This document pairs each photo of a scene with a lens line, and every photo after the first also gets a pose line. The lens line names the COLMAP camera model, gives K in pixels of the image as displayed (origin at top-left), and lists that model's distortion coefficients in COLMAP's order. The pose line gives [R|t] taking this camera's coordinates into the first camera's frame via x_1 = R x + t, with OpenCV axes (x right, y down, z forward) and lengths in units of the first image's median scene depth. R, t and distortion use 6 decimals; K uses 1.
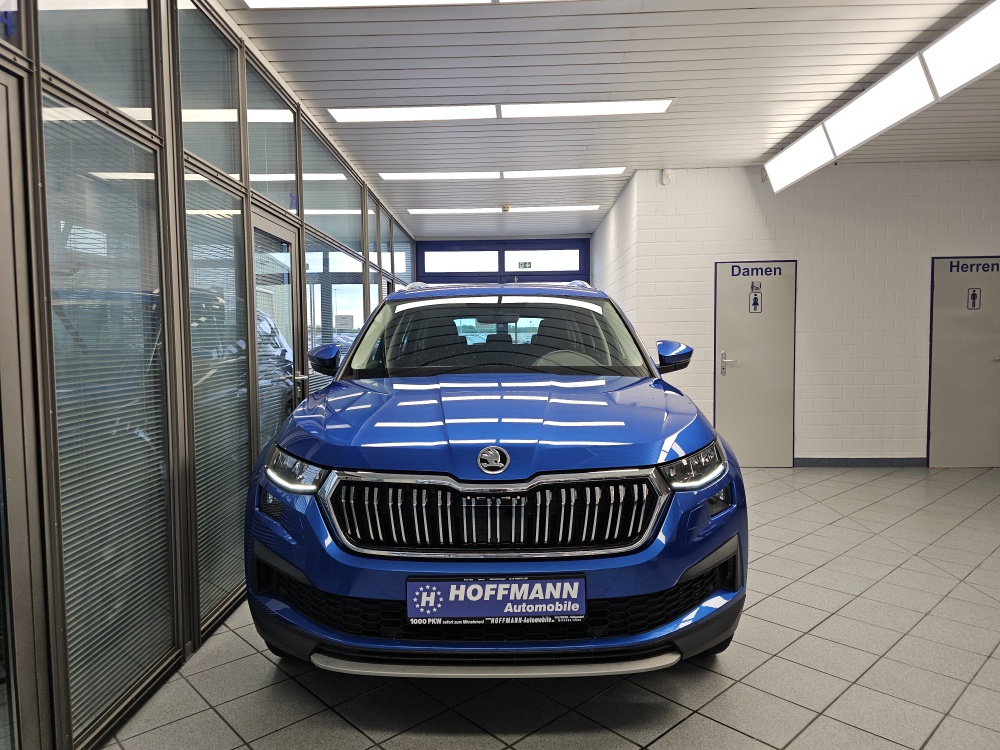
lens RADIAL K [[681.3, 0, 477.8], [0, 681.3, 413.4], [0, 0, 1]] dist [0.056734, -0.062437]
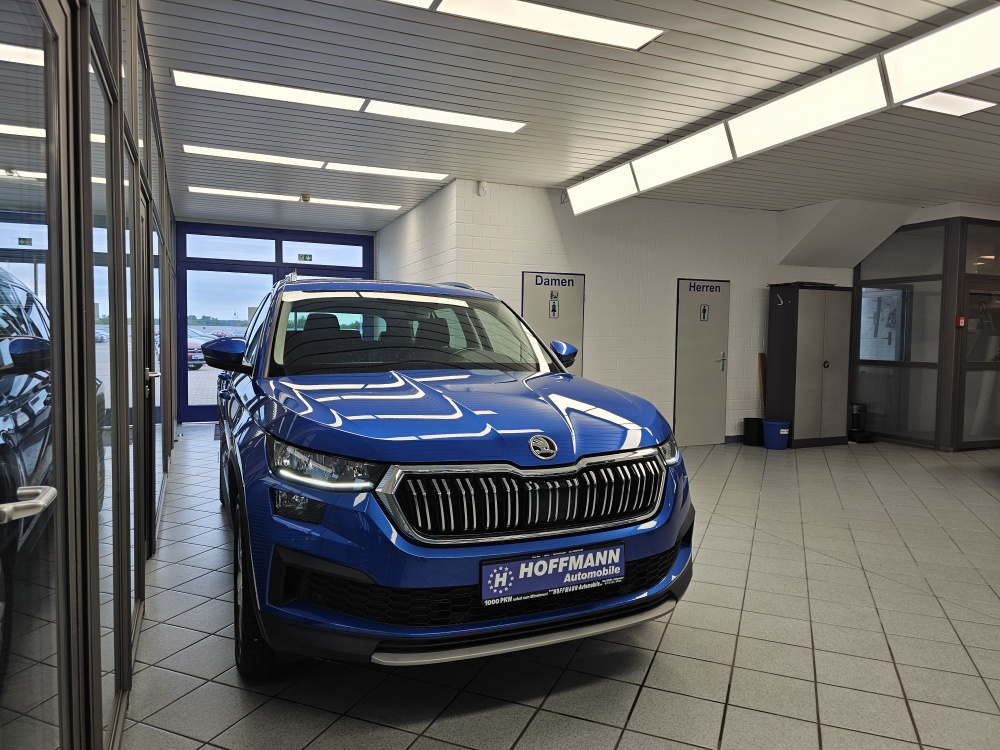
lens RADIAL K [[681.3, 0, 522.7], [0, 681.3, 410.4], [0, 0, 1]] dist [0.056734, -0.062437]
pose [[0.901284, -0.022453, 0.432646, -0.299456], [0.023318, 0.999723, 0.003308, 0.003081], [-0.432600, 0.007107, 0.901558, 0.014252]]
